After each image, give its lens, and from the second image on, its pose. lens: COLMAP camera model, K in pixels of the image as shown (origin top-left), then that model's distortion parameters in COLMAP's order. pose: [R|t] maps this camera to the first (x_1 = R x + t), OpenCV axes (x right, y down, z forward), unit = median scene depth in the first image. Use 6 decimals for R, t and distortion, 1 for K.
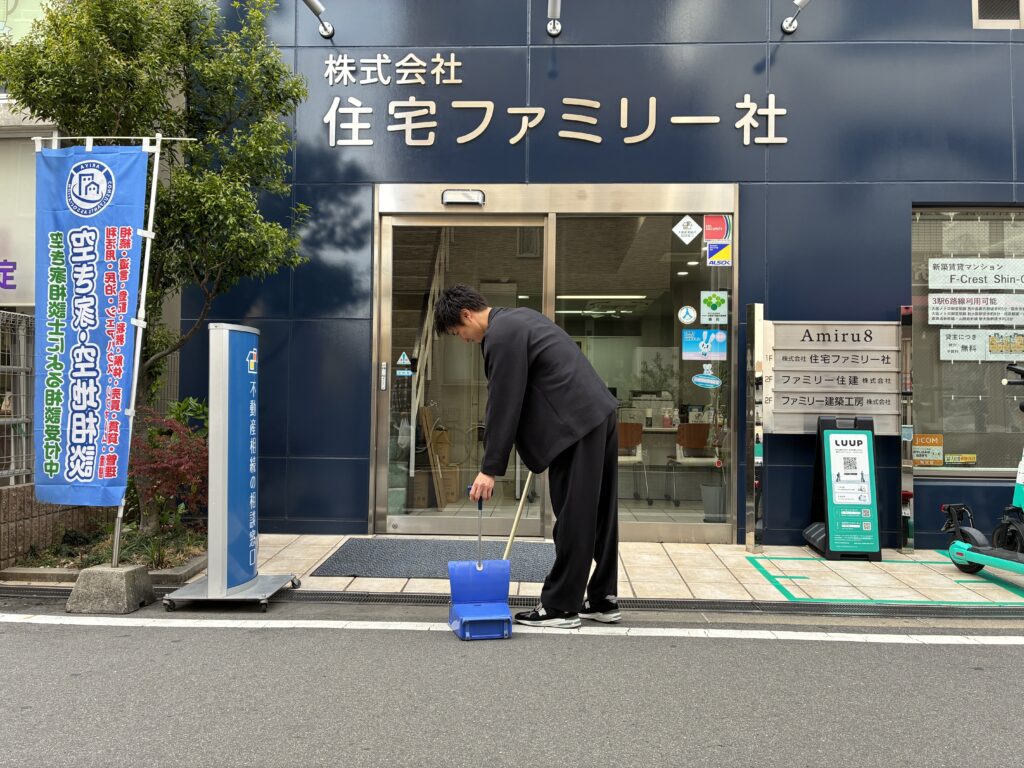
lens RADIAL K [[770.8, 0, 512.0], [0, 770.8, 384.0], [0, 0, 1]] dist [0.024958, 0.002278]
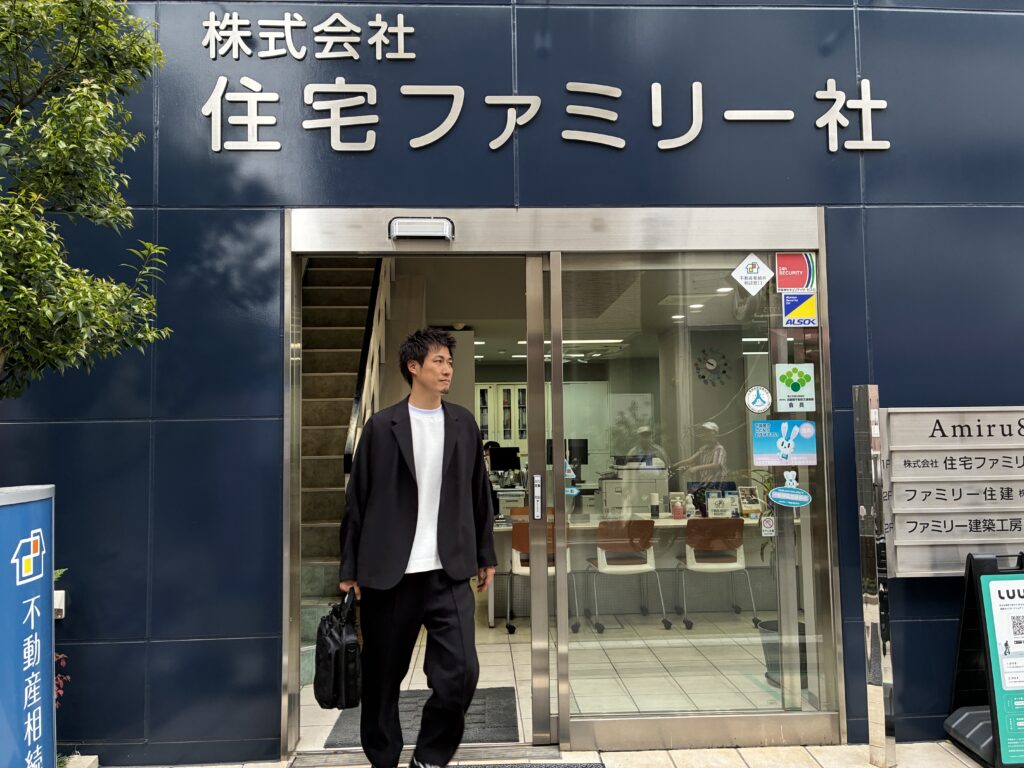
lens RADIAL K [[770.8, 0, 512.0], [0, 770.8, 384.0], [0, 0, 1]] dist [0.024958, 0.002278]
pose [[0.995708, -0.022130, 0.089861, -0.048308], [0.024880, 0.999252, -0.029602, -0.087074], [-0.089139, 0.031711, 0.995514, 0.338709]]
